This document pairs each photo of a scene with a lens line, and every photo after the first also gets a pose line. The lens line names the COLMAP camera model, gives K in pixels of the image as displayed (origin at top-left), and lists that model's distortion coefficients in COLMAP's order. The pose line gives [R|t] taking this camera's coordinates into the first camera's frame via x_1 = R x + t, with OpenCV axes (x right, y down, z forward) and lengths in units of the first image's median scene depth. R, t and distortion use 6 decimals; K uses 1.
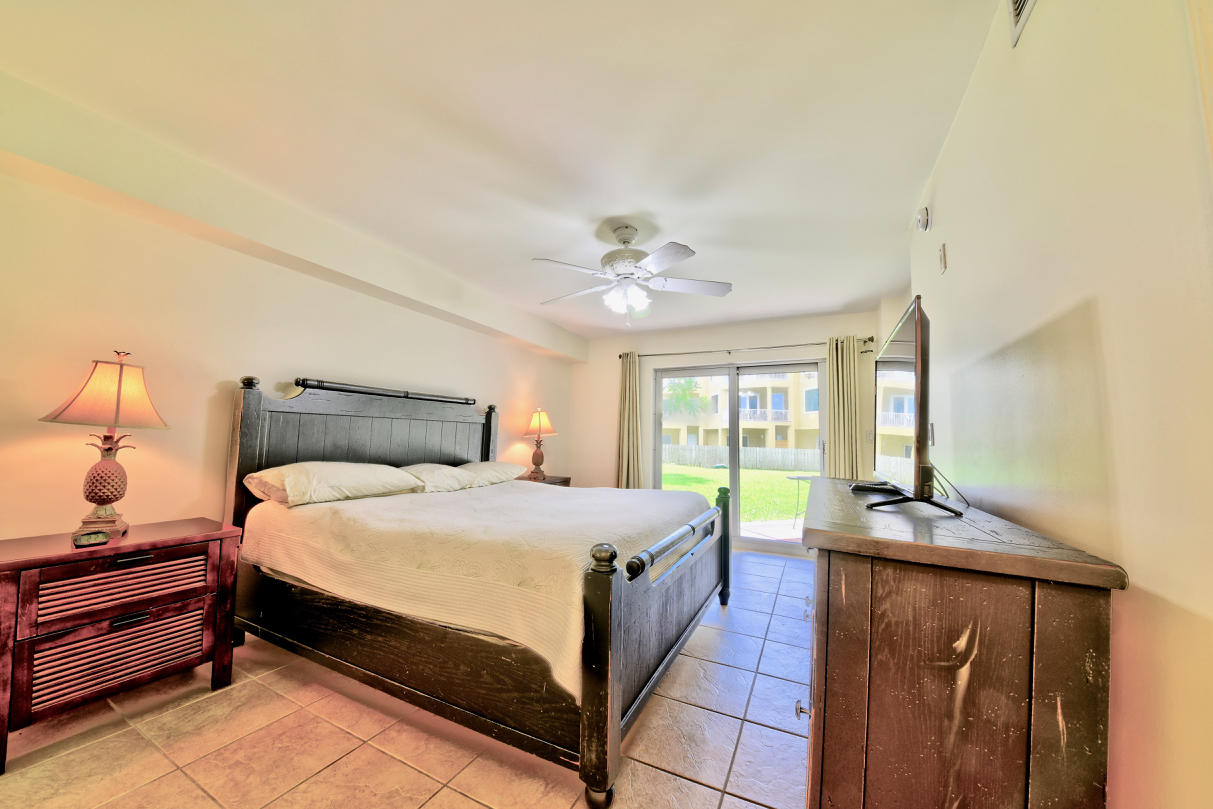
lens RADIAL K [[425.9, 0, 602.9], [0, 425.9, 404.2], [0, 0, 1]] dist [-0.018406, -0.002516]
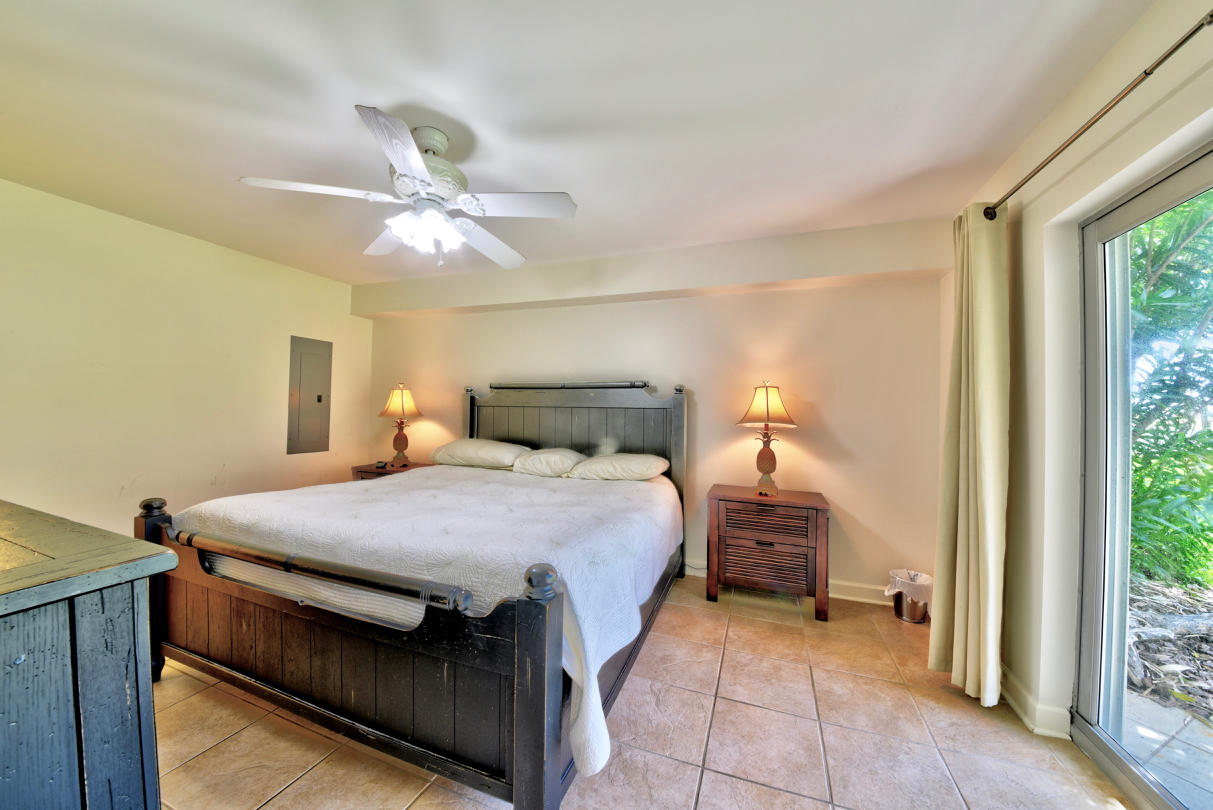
lens RADIAL K [[425.9, 0, 602.9], [0, 425.9, 404.7], [0, 0, 1]] dist [-0.018406, -0.002516]
pose [[0.094364, -0.029645, -0.995096, 0.553510], [0.063161, 0.997721, -0.023733, 0.052233], [0.993532, -0.060612, 0.096021, 0.851651]]
